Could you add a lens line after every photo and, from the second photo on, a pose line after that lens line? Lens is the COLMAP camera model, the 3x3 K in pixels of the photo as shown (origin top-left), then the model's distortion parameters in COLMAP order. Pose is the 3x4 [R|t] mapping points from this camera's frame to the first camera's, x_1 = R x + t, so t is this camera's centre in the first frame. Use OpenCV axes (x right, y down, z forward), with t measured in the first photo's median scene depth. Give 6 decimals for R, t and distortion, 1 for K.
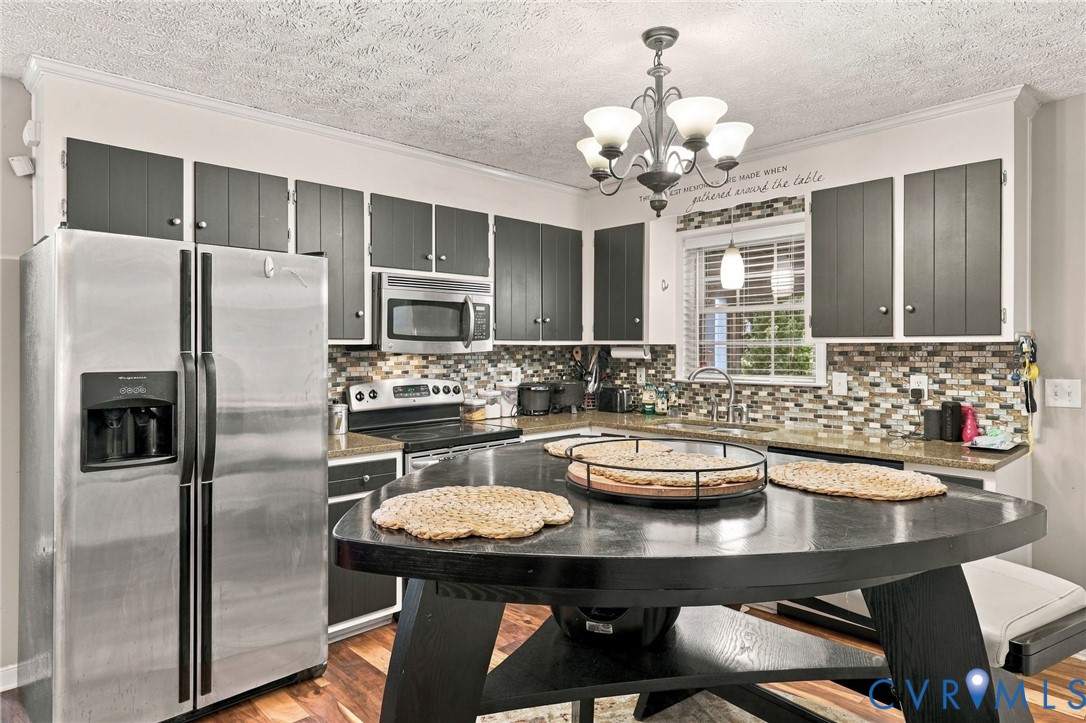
lens RADIAL K [[650.0, 0, 542.6], [0, 650.0, 351.2], [0, 0, 1]] dist [0.004492, 0.000919]
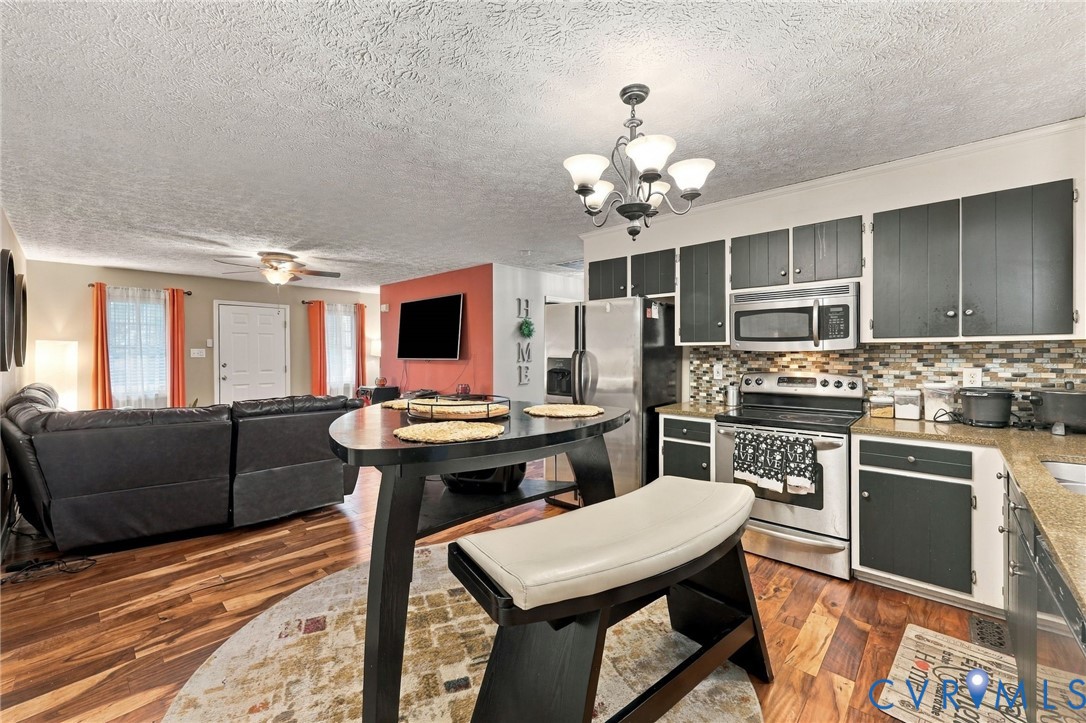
lens RADIAL K [[431.9, 0, 543.0], [0, 431.9, 353.6], [0, 0, 1]] dist [0.000104, -0.000001]
pose [[0.063332, 0.005099, -0.997979, 0.547950], [0.000667, 0.999987, 0.005151, 0.002596], [0.997992, -0.000992, 0.063328, 0.432416]]
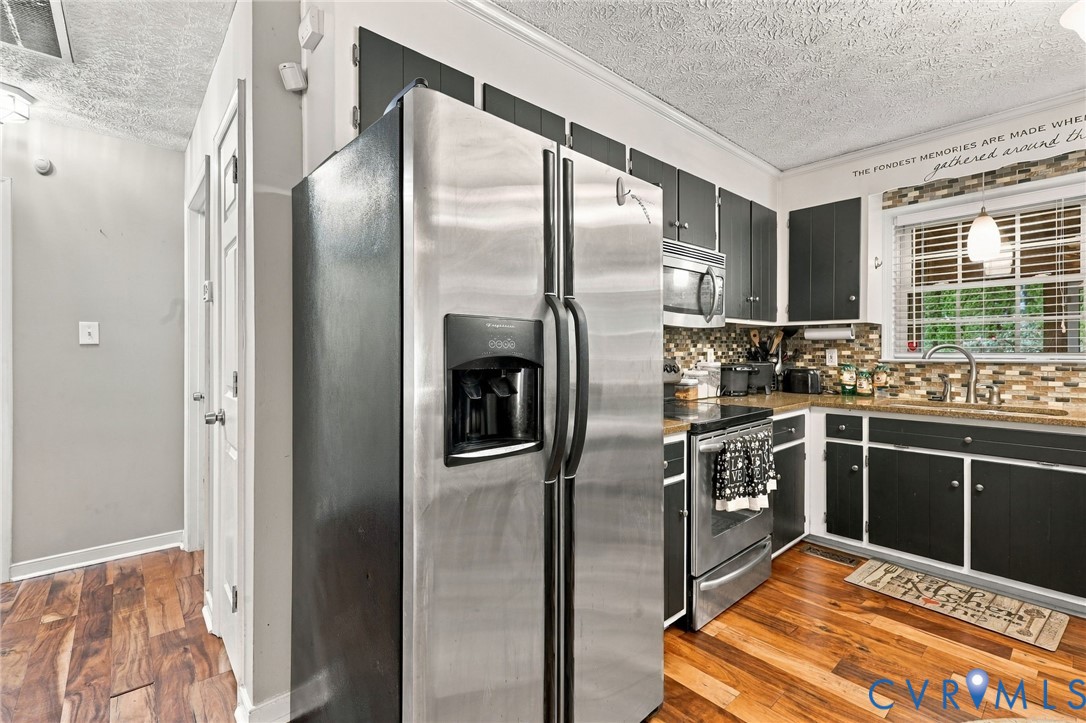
lens RADIAL K [[485.8, 0, 543.3], [0, 485.8, 353.7], [0, 0, 1]] dist [0.003372, 0.000458]
pose [[0.999143, 0.000131, -0.041399, -0.294968], [-0.000141, 1.000000, -0.000238, 0.036842], [0.041399, 0.000243, 0.999143, 0.261527]]
